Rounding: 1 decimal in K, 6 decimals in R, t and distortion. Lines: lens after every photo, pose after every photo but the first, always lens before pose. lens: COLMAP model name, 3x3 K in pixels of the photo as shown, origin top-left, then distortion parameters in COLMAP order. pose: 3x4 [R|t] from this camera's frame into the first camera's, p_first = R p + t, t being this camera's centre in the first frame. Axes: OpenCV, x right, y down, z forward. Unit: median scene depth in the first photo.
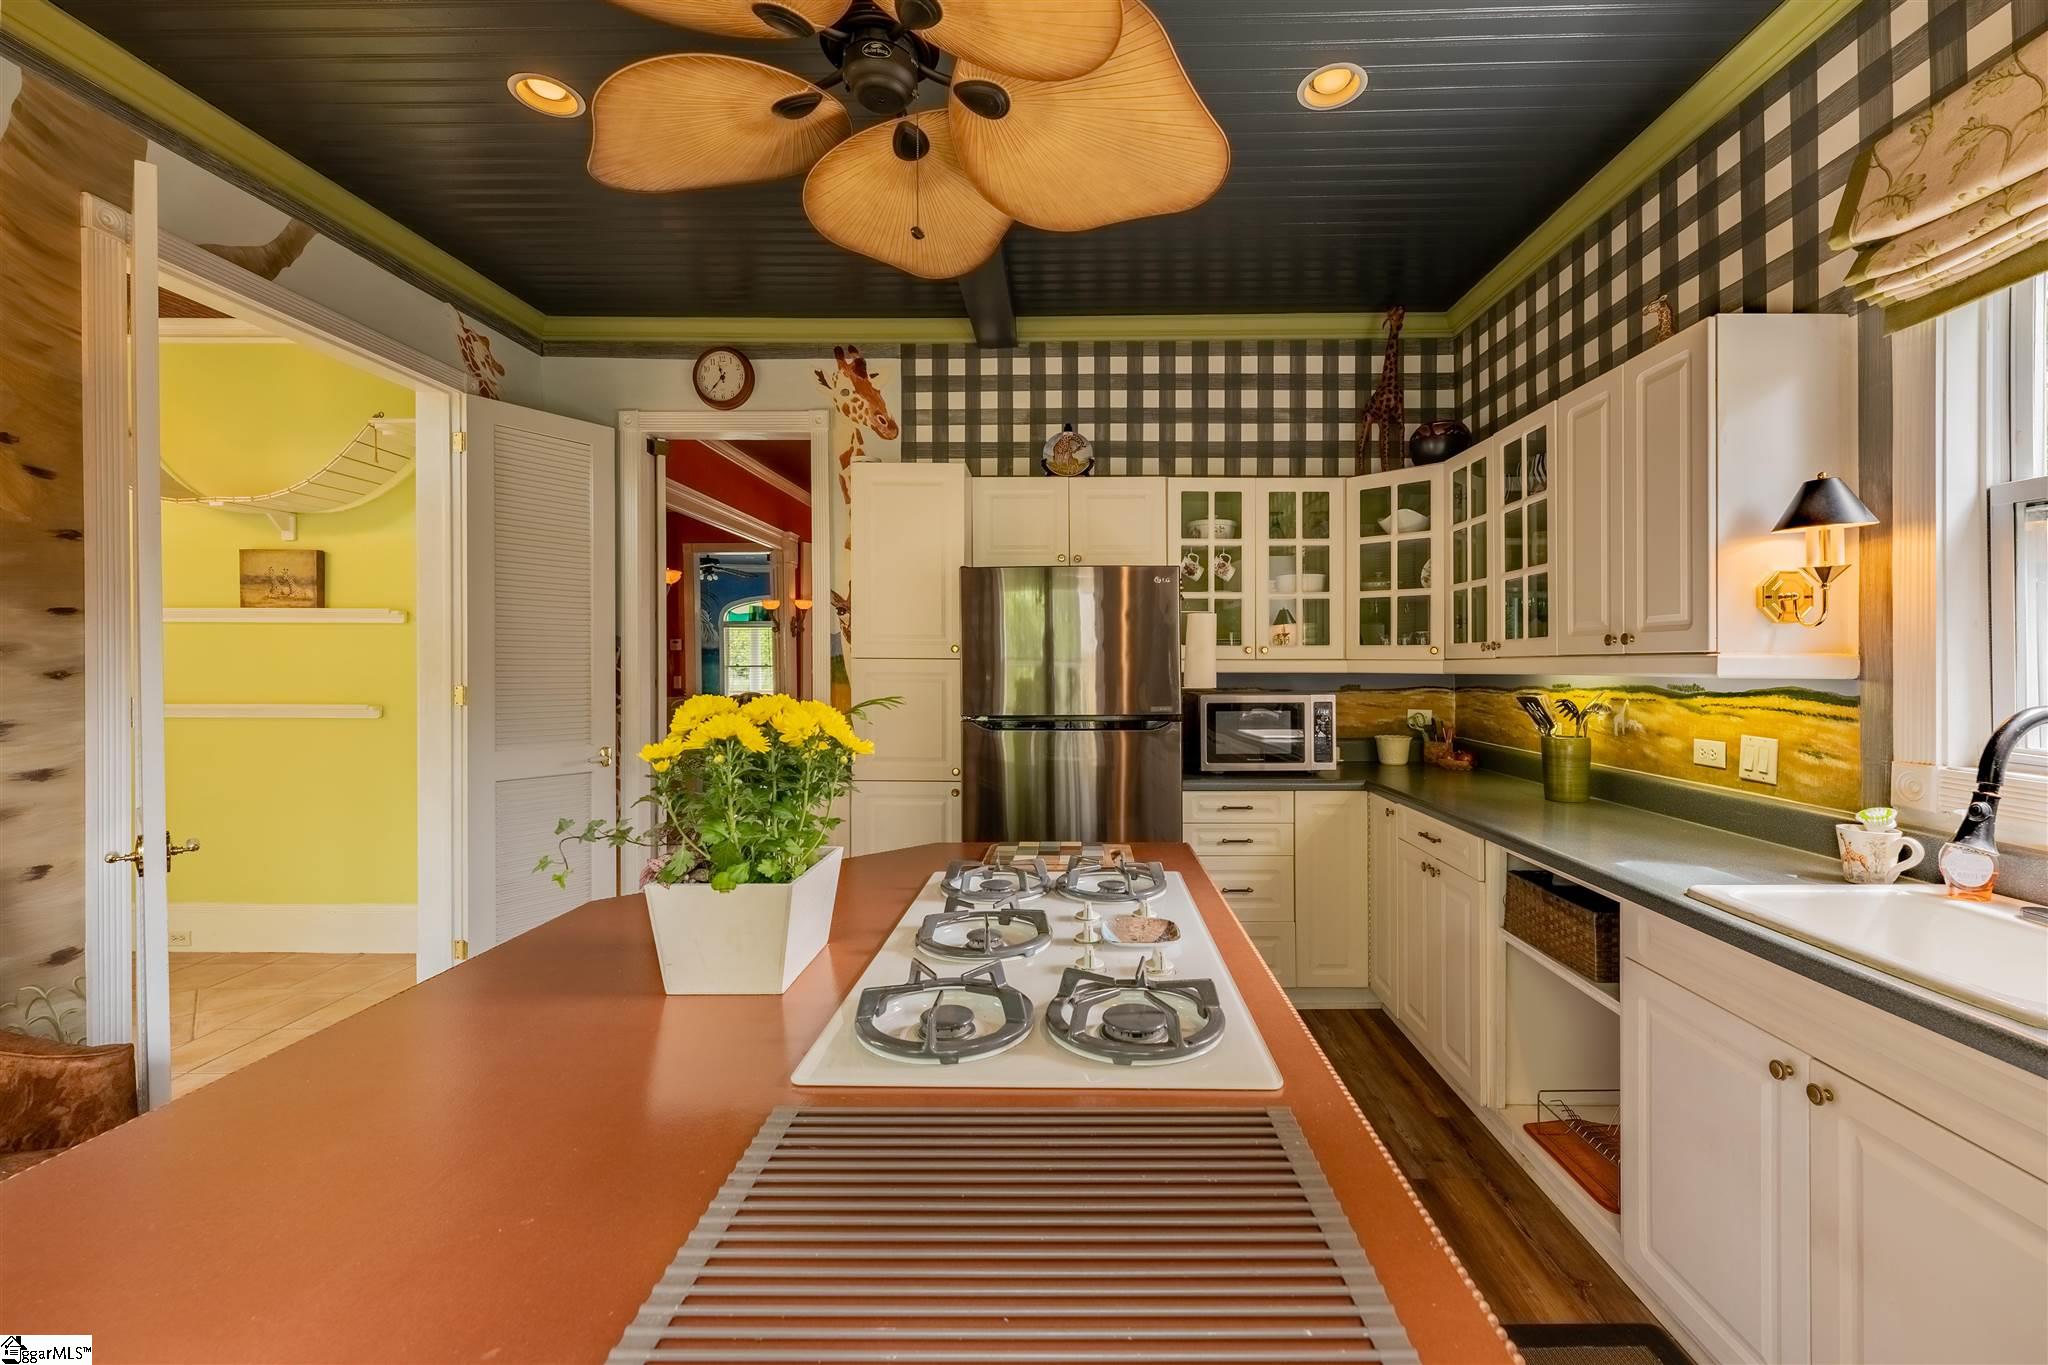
lens RADIAL K [[906.2, 0, 1030.5], [0, 906.2, 685.7], [0, 0, 1]] dist [0.002291, -0.000124]
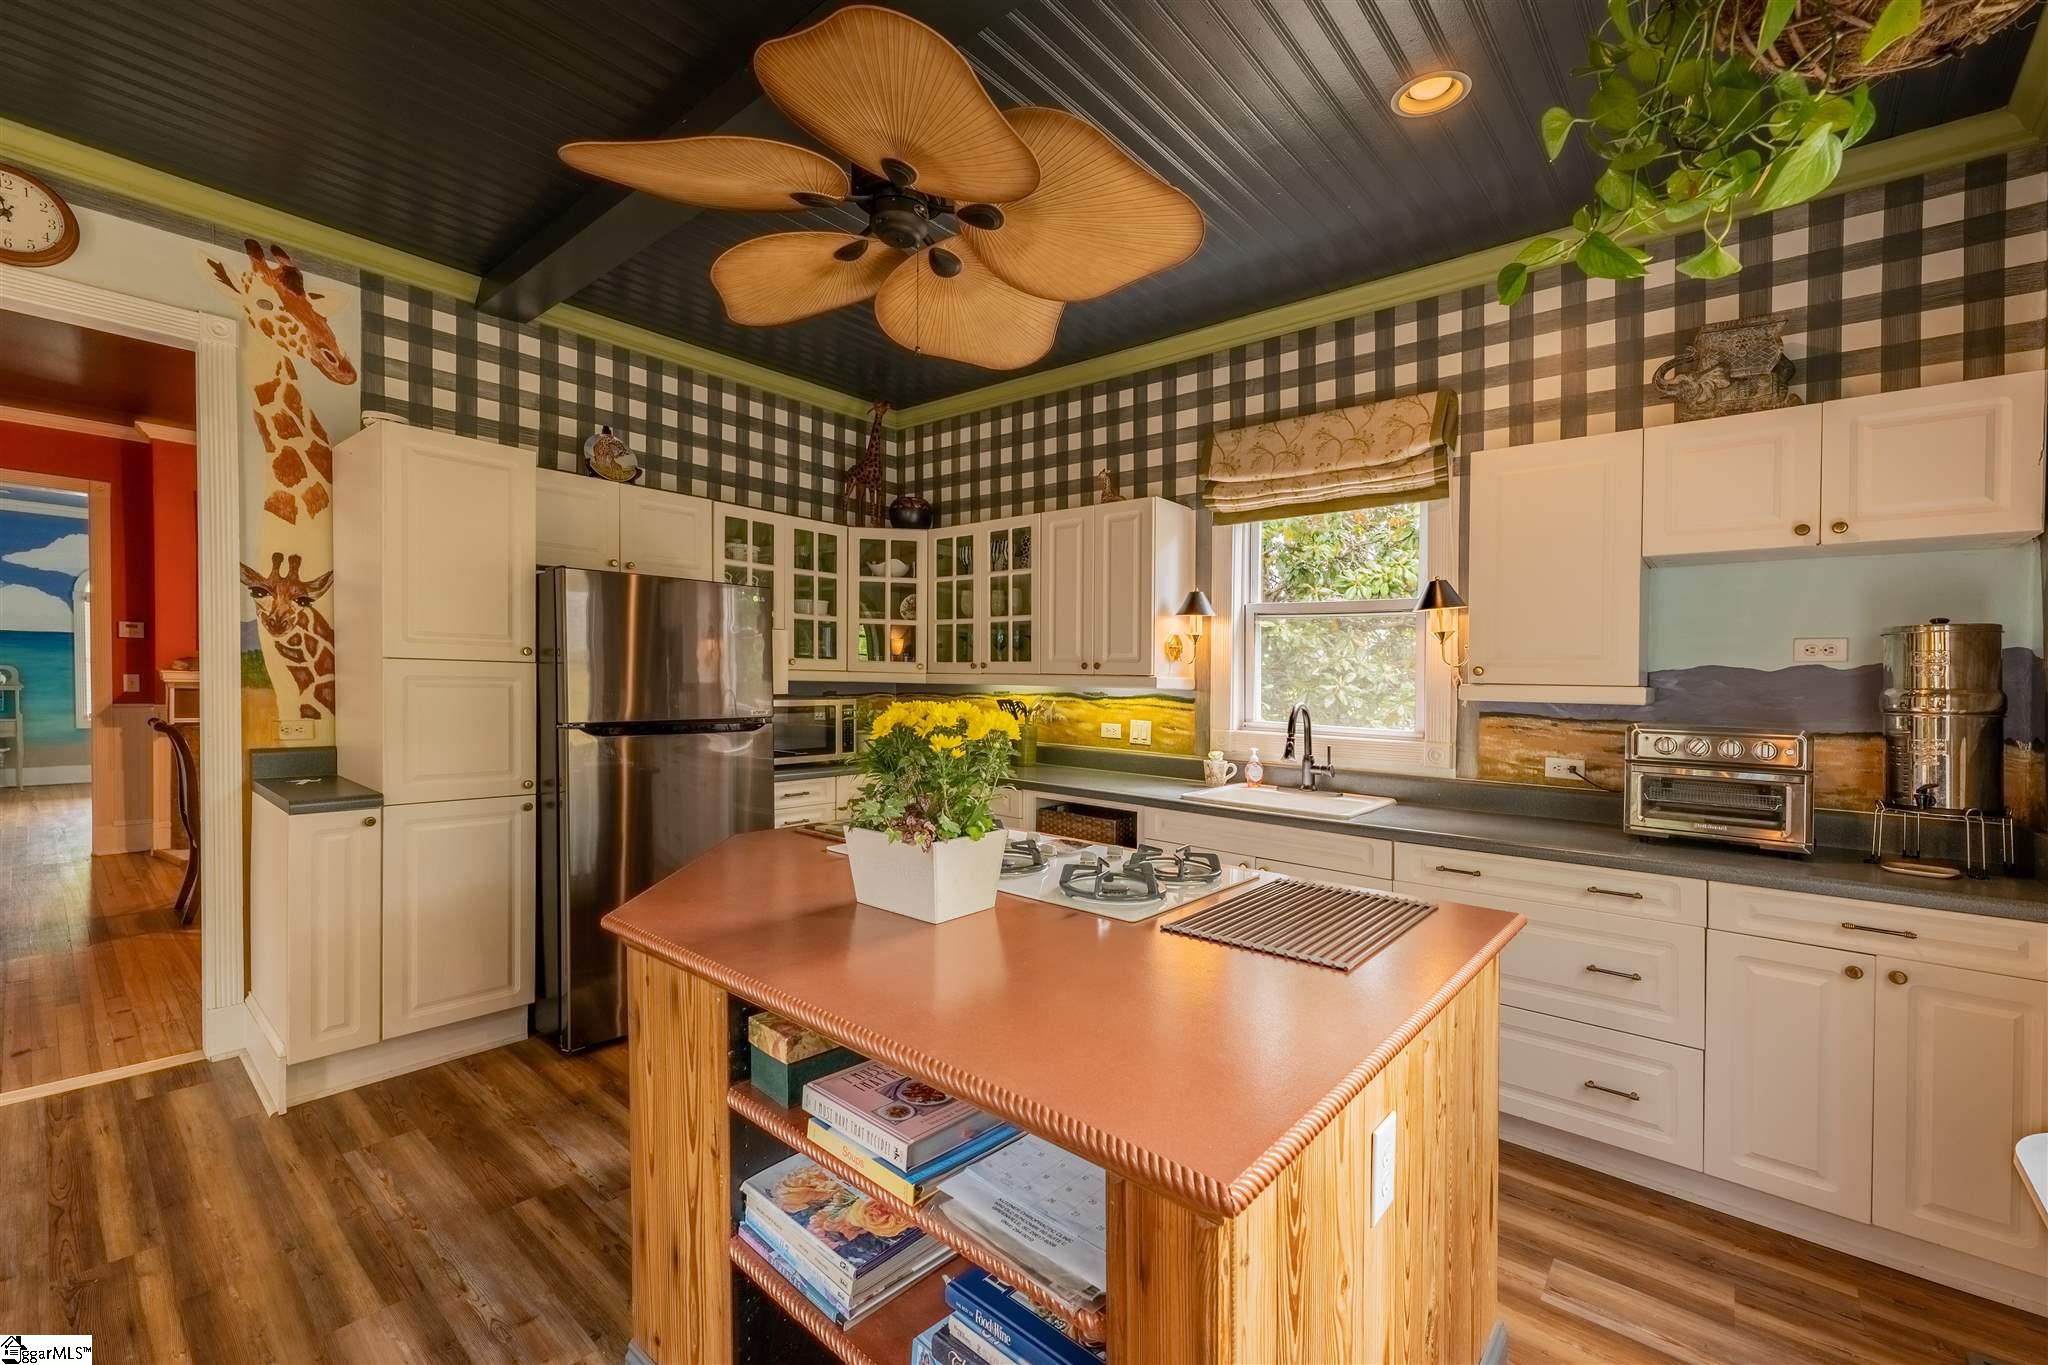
lens RADIAL K [[834.6, 0, 1098.9], [0, 834.6, 703.1], [0, 0, 1]] dist [0.000358, 0.000045]
pose [[0.606314, -0.009192, 0.795173, -0.369256], [-0.002450, 0.999907, 0.013428, -0.001071], [-0.795222, -0.010090, 0.606235, 0.019969]]
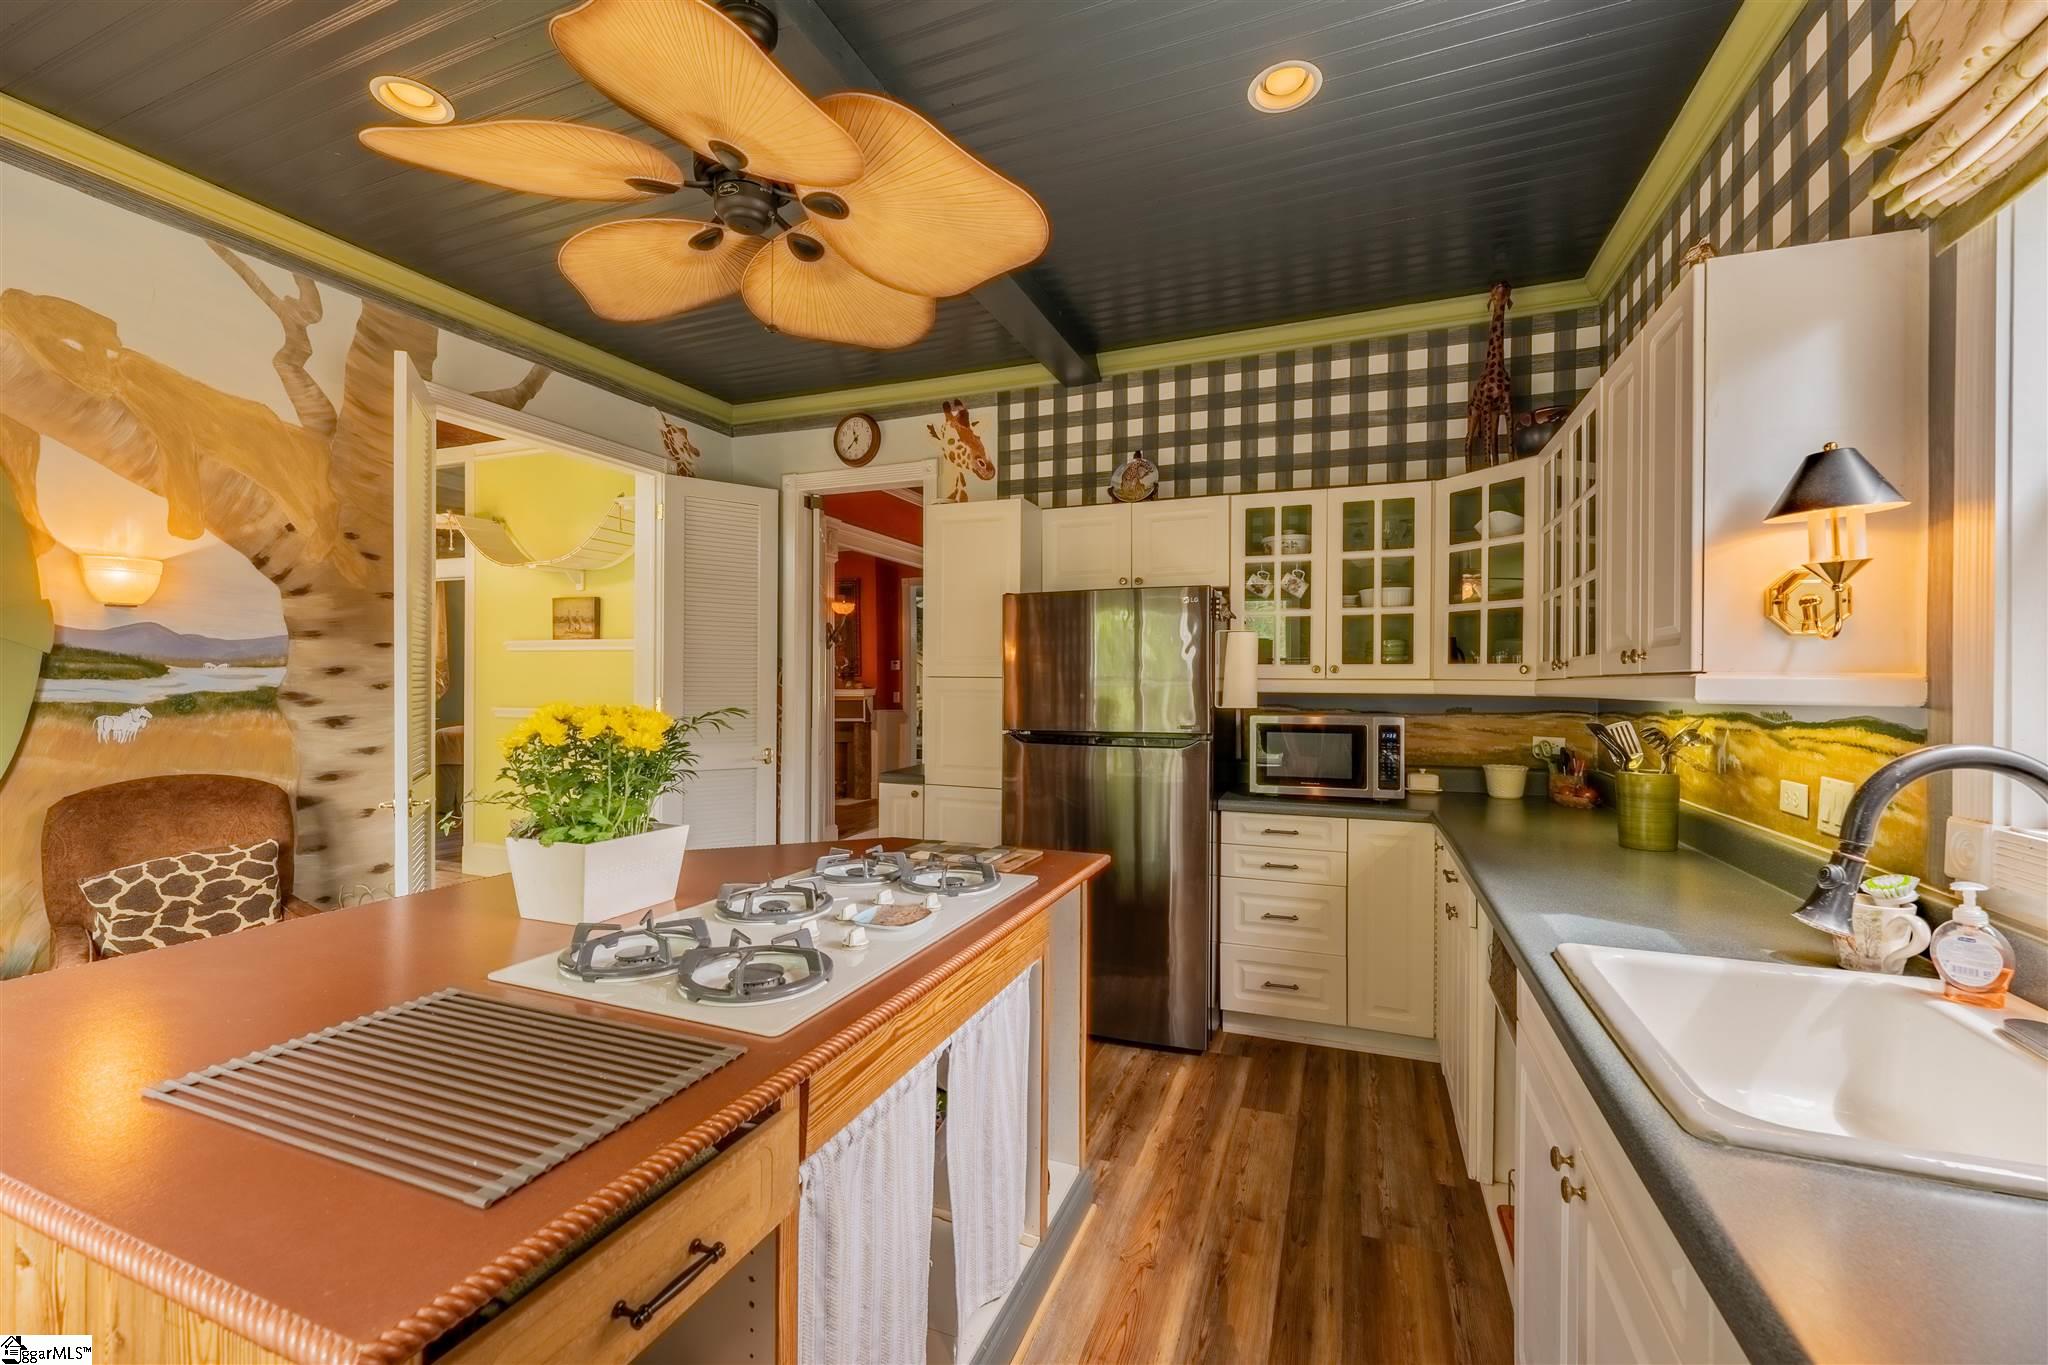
lens RADIAL K [[877.8, 0, 993.0], [0, 877.8, 704.5], [0, 0, 1]] dist [0.001724, -0.000431]
pose [[0.923030, 0.014361, -0.384460, 0.291227], [-0.013975, 0.999895, 0.003797, -0.000795], [0.384474, 0.001868, 0.923134, 0.011889]]
